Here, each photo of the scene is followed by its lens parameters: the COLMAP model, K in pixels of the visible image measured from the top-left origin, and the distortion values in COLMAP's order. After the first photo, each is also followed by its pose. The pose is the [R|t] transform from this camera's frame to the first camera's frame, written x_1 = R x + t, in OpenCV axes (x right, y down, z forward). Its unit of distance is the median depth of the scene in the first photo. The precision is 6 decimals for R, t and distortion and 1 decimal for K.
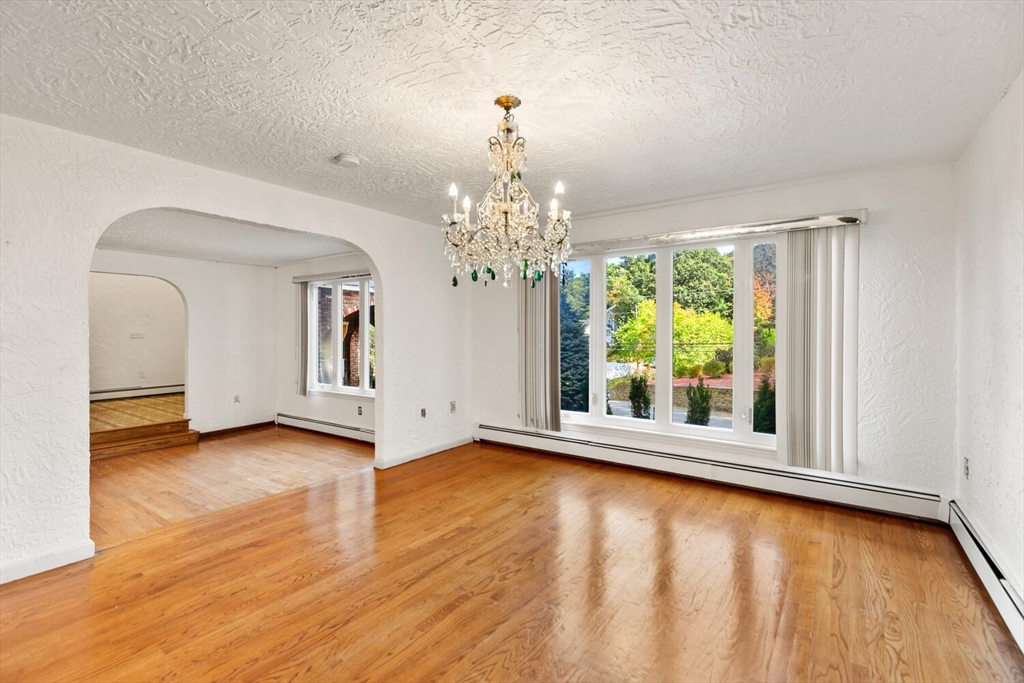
lens RADIAL K [[469.1, 0, 510.9], [0, 469.1, 337.4], [0, 0, 1]] dist [0.005648, 0.000527]
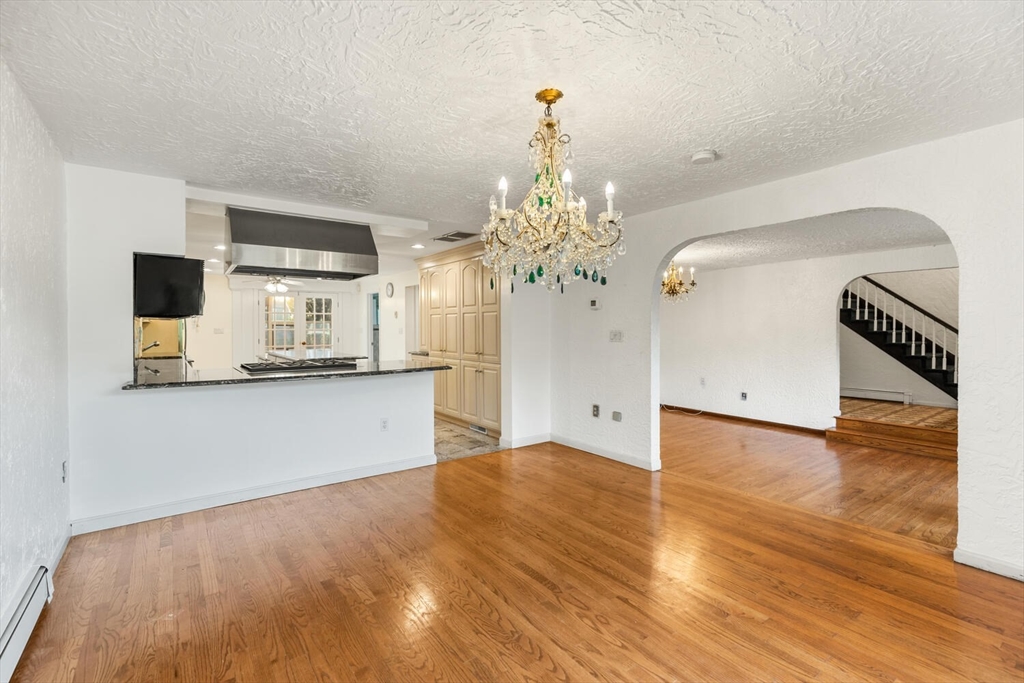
lens RADIAL K [[469.1, 0, 503.3], [0, 469.1, 323.5], [0, 0, 1]] dist [0.005648, 0.000527]
pose [[-0.324084, -0.003413, -0.946022, 0.861587], [-0.008559, 0.999963, -0.000675, -0.033202], [0.945989, 0.007878, -0.324102, 1.132483]]
